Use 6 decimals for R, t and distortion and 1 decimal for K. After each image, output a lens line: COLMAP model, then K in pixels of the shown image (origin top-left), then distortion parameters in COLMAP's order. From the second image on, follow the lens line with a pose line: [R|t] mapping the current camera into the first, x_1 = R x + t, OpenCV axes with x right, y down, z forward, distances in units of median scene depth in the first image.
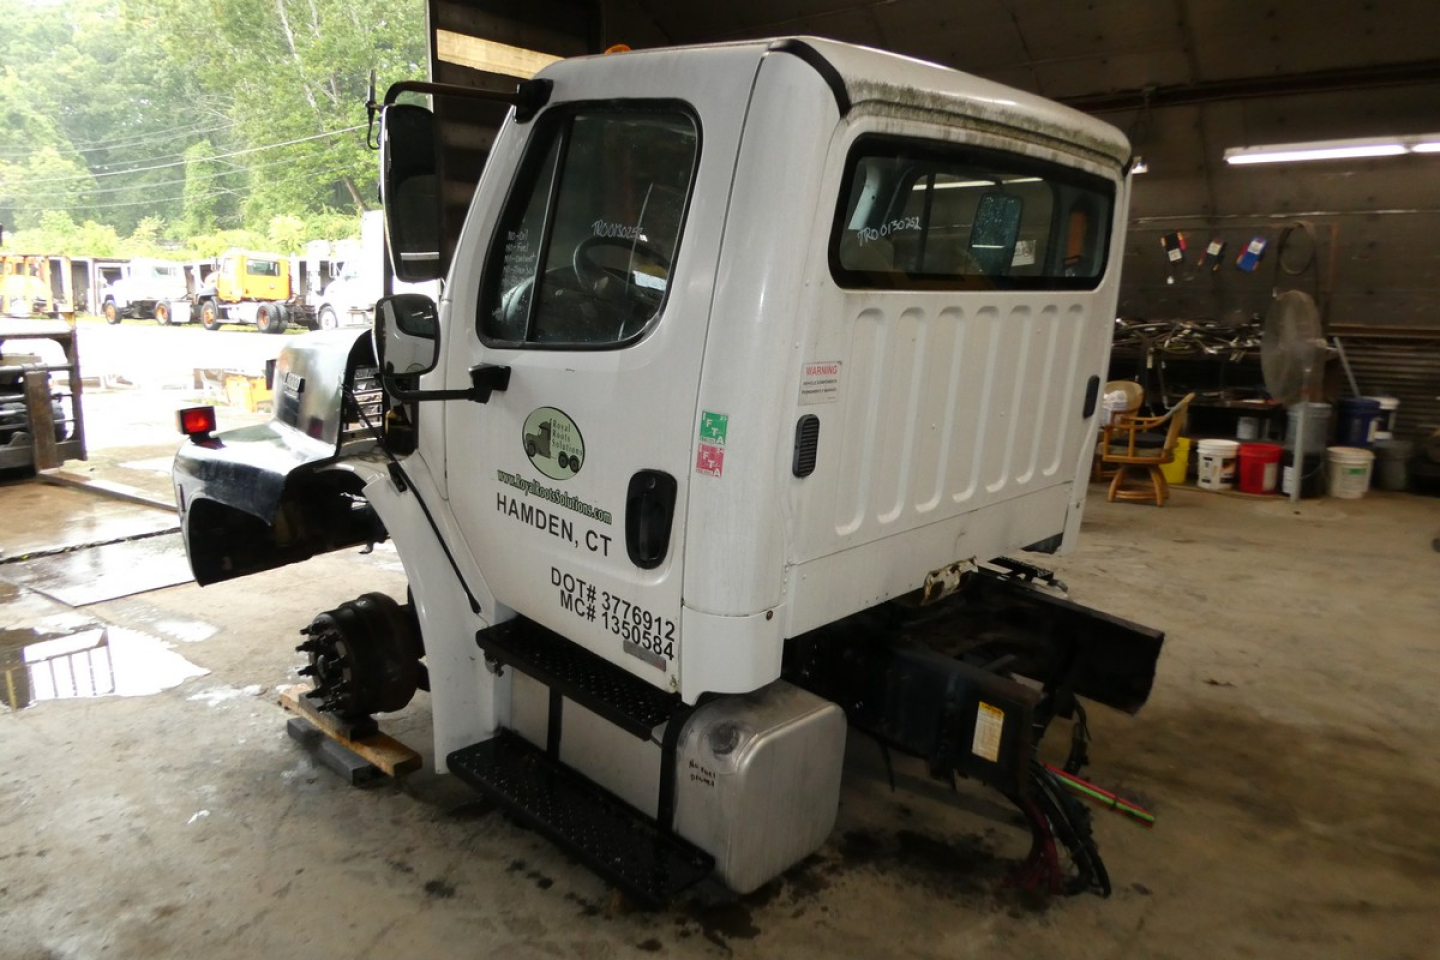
lens RADIAL K [[1034.2, 0, 750.3], [0, 1034.2, 502.2], [0, 0, 1]] dist [0.001584, -0.001167]
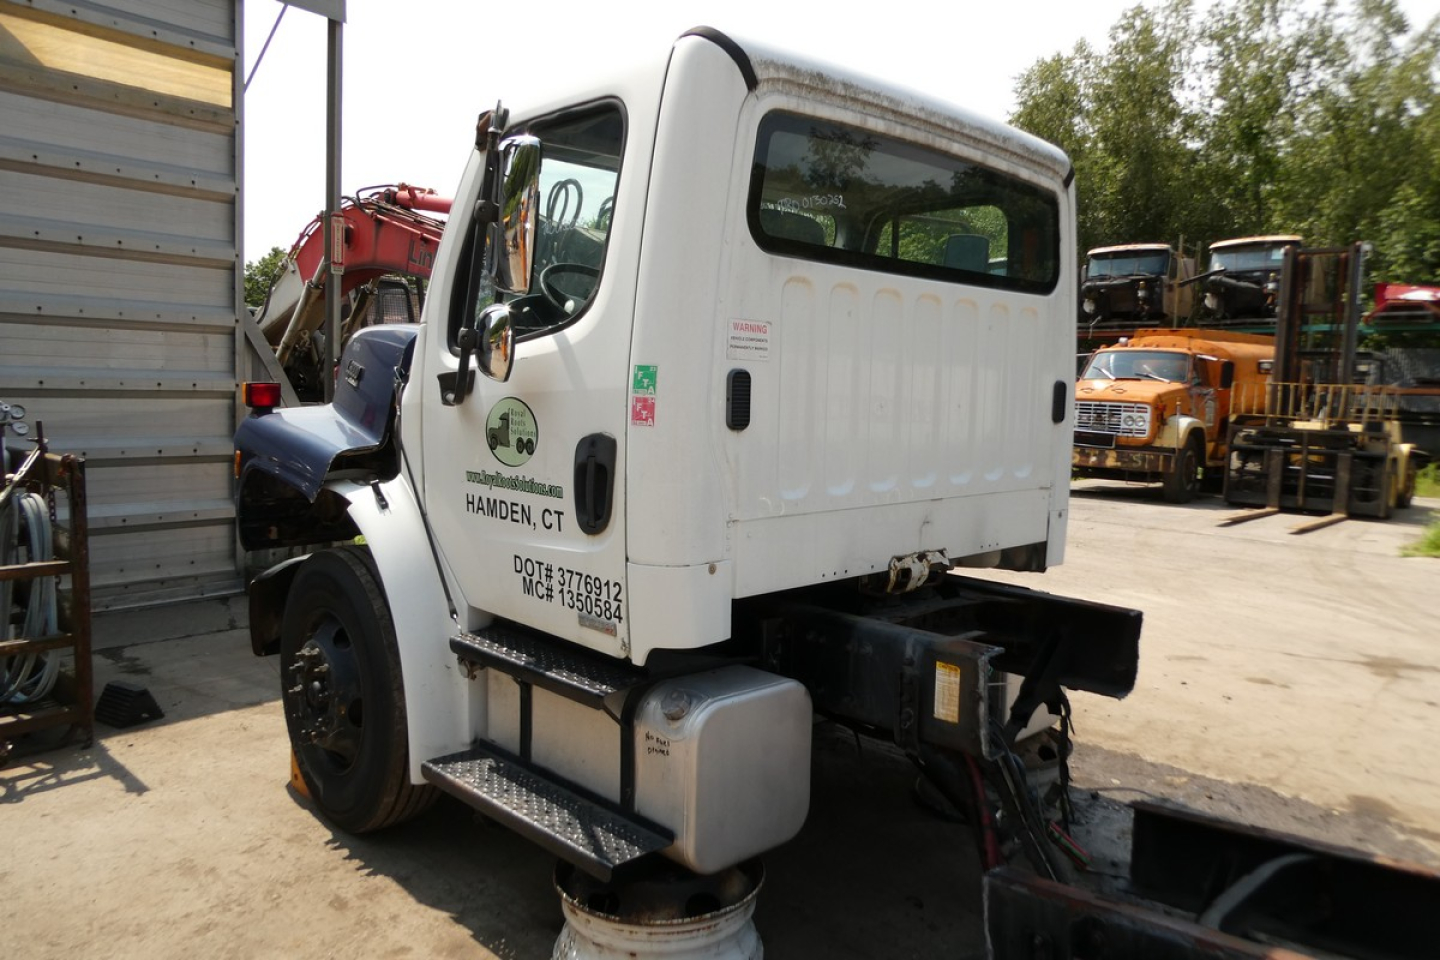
lens RADIAL K [[1034.2, 0, 750.3], [0, 1034.2, 502.2], [0, 0, 1]] dist [0.001584, -0.001167]
pose [[0.996923, -0.051308, -0.059261, 0.109541], [0.041068, 0.985828, -0.162655, 0.194778], [0.066766, 0.159721, 0.984902, -0.005103]]
